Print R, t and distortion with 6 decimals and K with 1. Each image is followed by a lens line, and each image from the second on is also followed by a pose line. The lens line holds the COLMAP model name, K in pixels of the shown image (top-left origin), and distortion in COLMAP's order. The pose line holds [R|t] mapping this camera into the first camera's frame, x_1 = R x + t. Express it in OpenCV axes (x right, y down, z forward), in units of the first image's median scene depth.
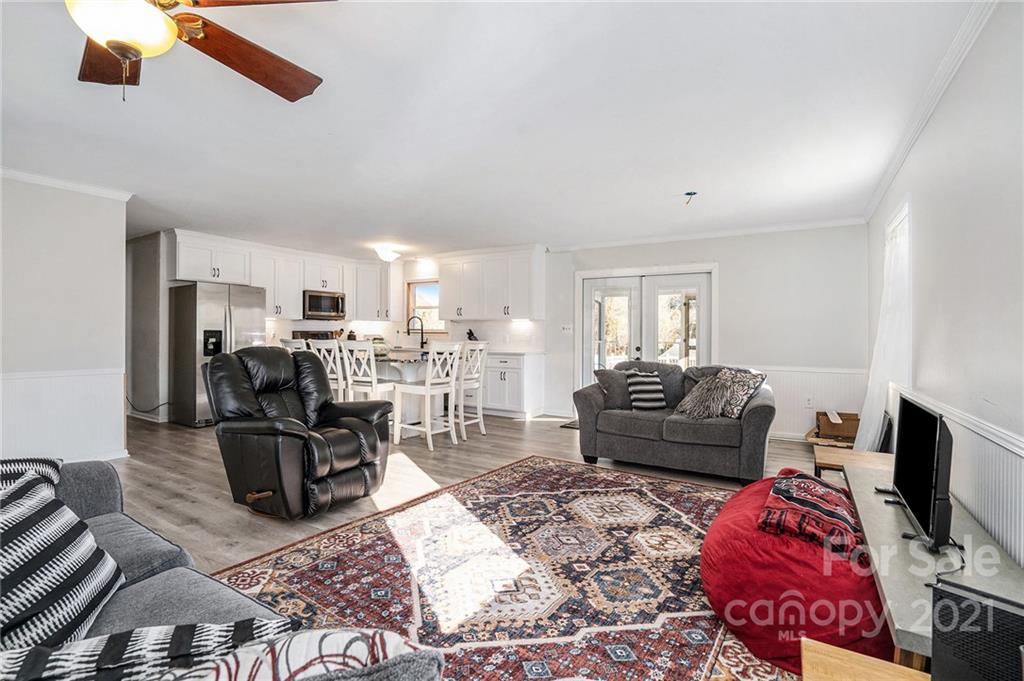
lens RADIAL K [[478.4, 0, 505.8], [0, 478.4, 338.2], [0, 0, 1]] dist [-0.036139, 0.002937]
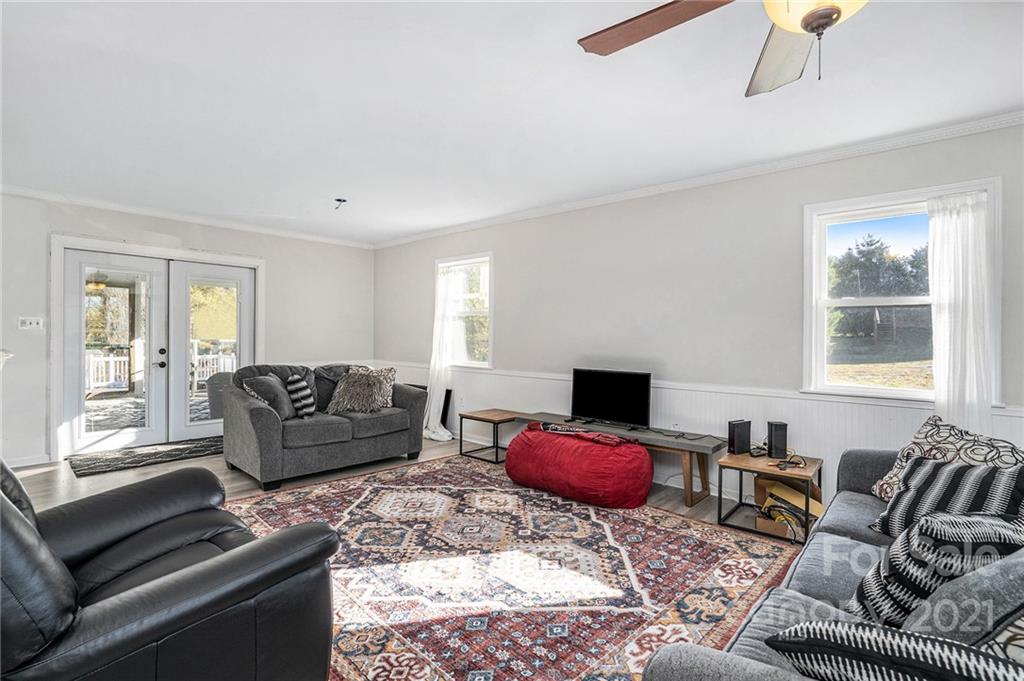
lens RADIAL K [[478.4, 0, 503.1], [0, 478.4, 331.8], [0, 0, 1]] dist [-0.036139, 0.002937]
pose [[0.174974, 0.003821, 0.984566, -0.866174], [-0.004225, 0.999986, -0.003130, -0.020665], [-0.984564, -0.003612, 0.174988, 0.697403]]
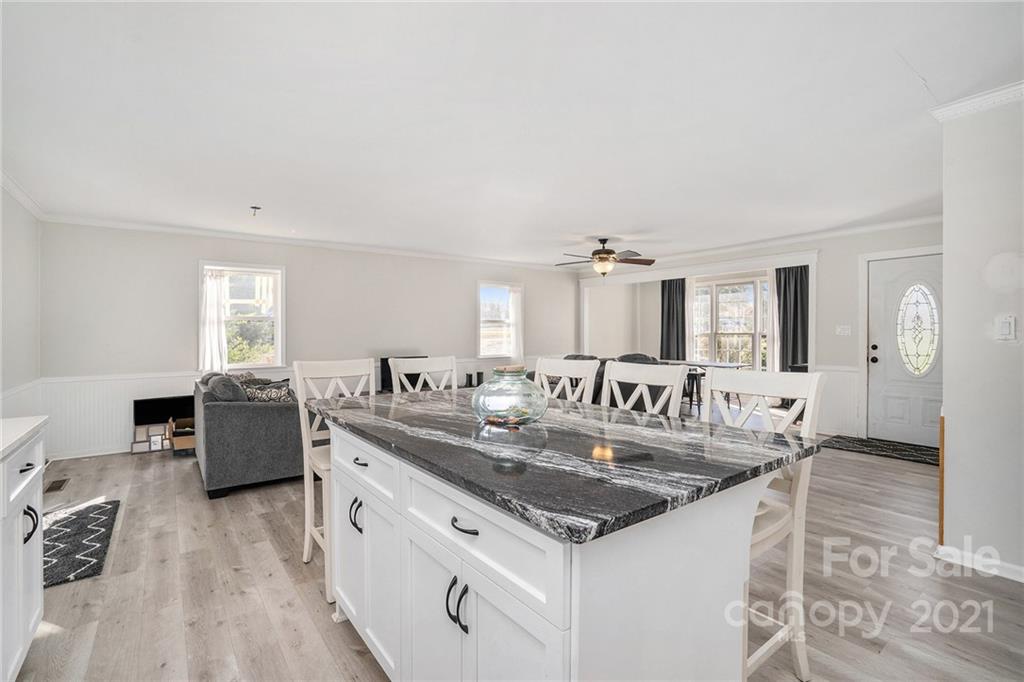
lens RADIAL K [[478.4, 0, 517.7], [0, 478.4, 345.6], [0, 0, 1]] dist [-0.036139, 0.002937]
pose [[-0.934584, -0.013363, 0.355491, -0.828628], [-0.004146, 0.999635, 0.026678, -0.030926], [-0.355718, 0.023459, -0.934299, 2.686111]]
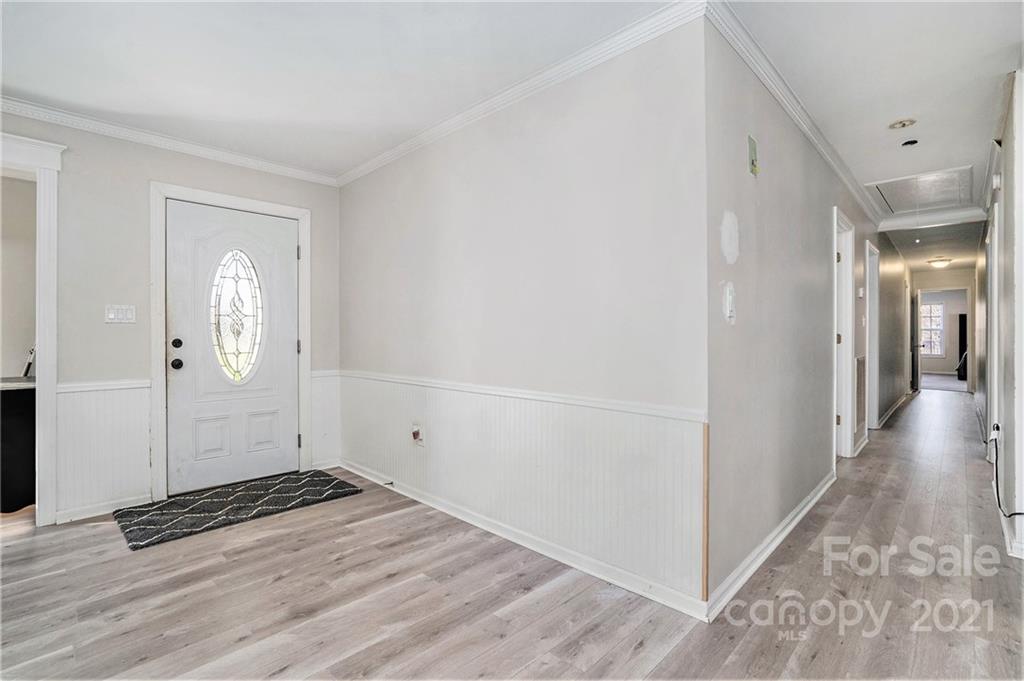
lens RADIAL K [[478.4, 0, 503.5], [0, 478.4, 335.2], [0, 0, 1]] dist [-0.036139, 0.002937]
pose [[-0.220986, -0.007088, -0.975251, -0.560513], [-0.005400, 0.999967, -0.006044, 0.004343], [0.975262, 0.003931, -0.221017, 1.422743]]
